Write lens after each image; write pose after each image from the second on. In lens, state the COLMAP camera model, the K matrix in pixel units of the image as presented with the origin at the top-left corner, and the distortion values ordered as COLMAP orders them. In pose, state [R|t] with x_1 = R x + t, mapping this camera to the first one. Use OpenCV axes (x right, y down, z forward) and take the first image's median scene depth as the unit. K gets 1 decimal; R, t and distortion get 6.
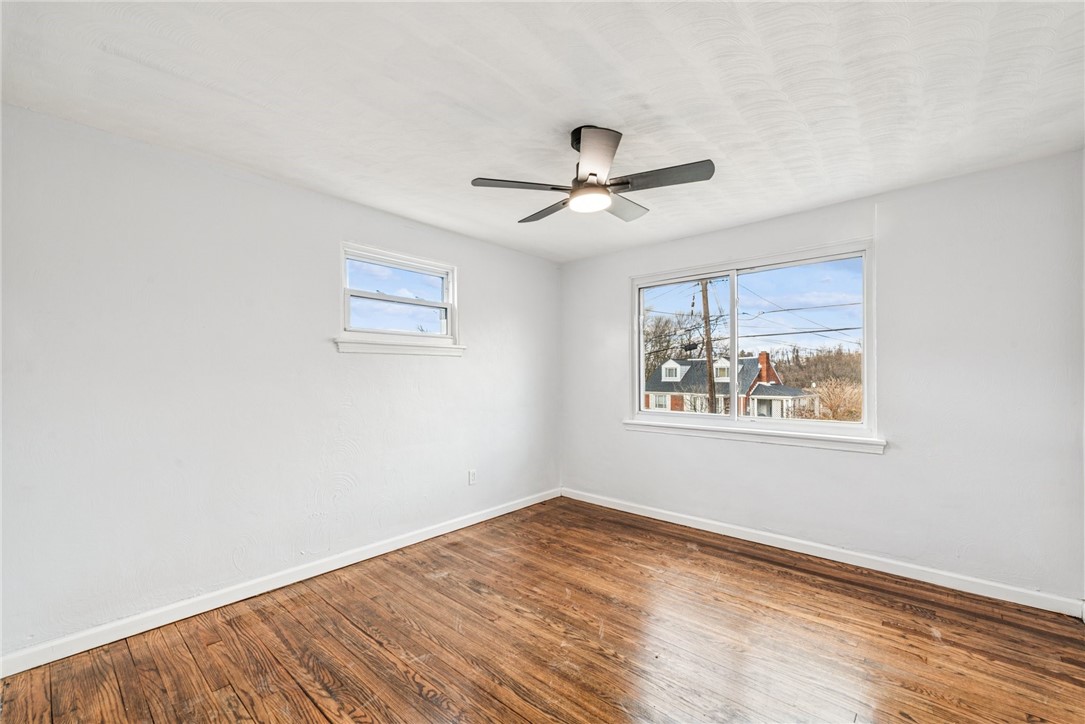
lens RADIAL K [[444.9, 0, 550.6], [0, 444.9, 373.6], [0, 0, 1]] dist [0.009872, -0.000185]
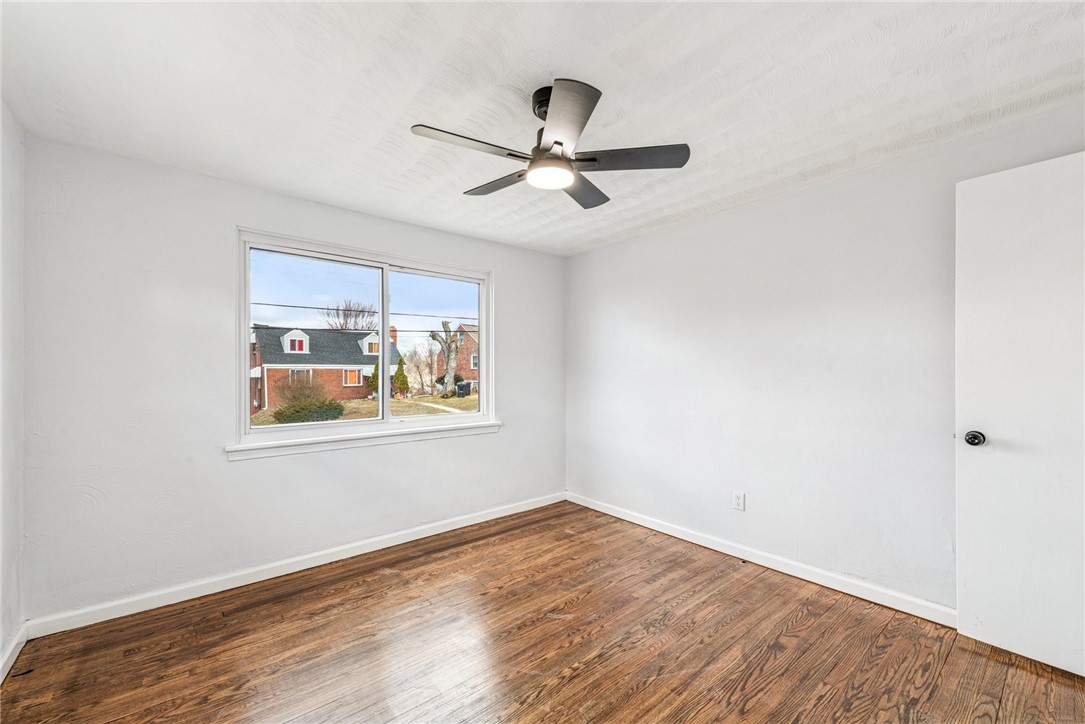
lens RADIAL K [[436.5, 0, 547.3], [0, 436.5, 370.9], [0, 0, 1]] dist [0.023505, -0.007278]
pose [[0.152568, 0.004972, 0.988280, -0.555888], [0.001399, 0.999985, -0.005247, -0.000410], [-0.988292, 0.002183, 0.152559, 0.636207]]
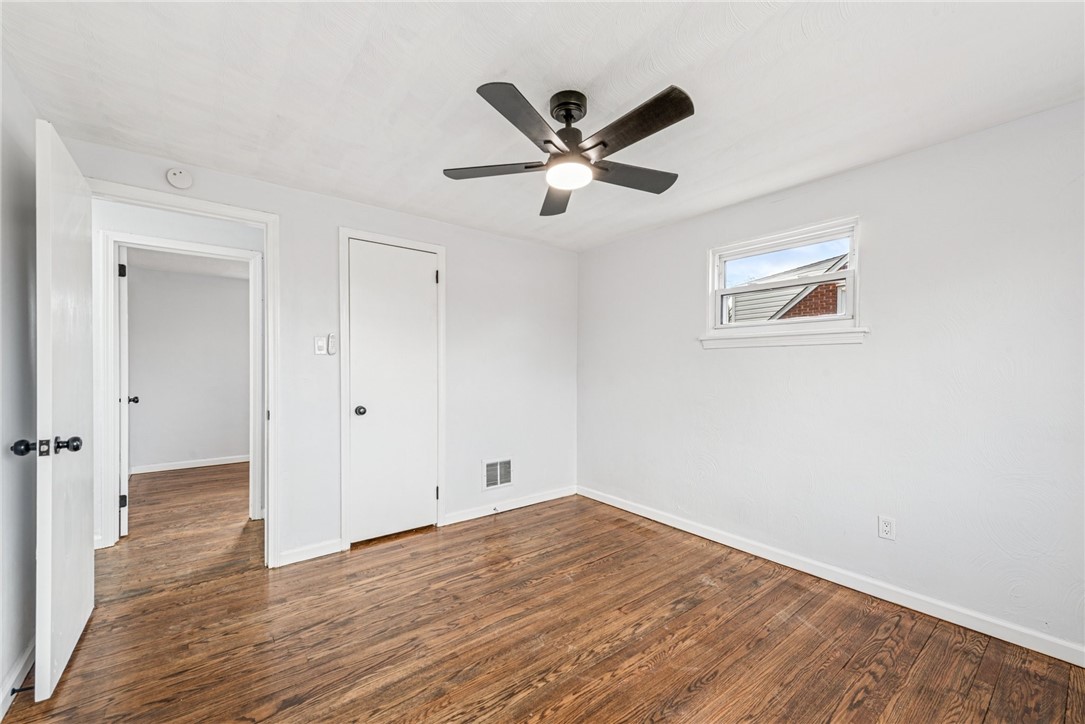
lens RADIAL K [[436.5, 0, 547.3], [0, 436.5, 370.9], [0, 0, 1]] dist [0.023505, -0.007278]
pose [[-0.179674, 0.010257, -0.983673, 0.706543], [-0.002075, 0.999939, 0.010806, -0.002174], [0.983724, 0.003983, -0.179642, 0.813049]]
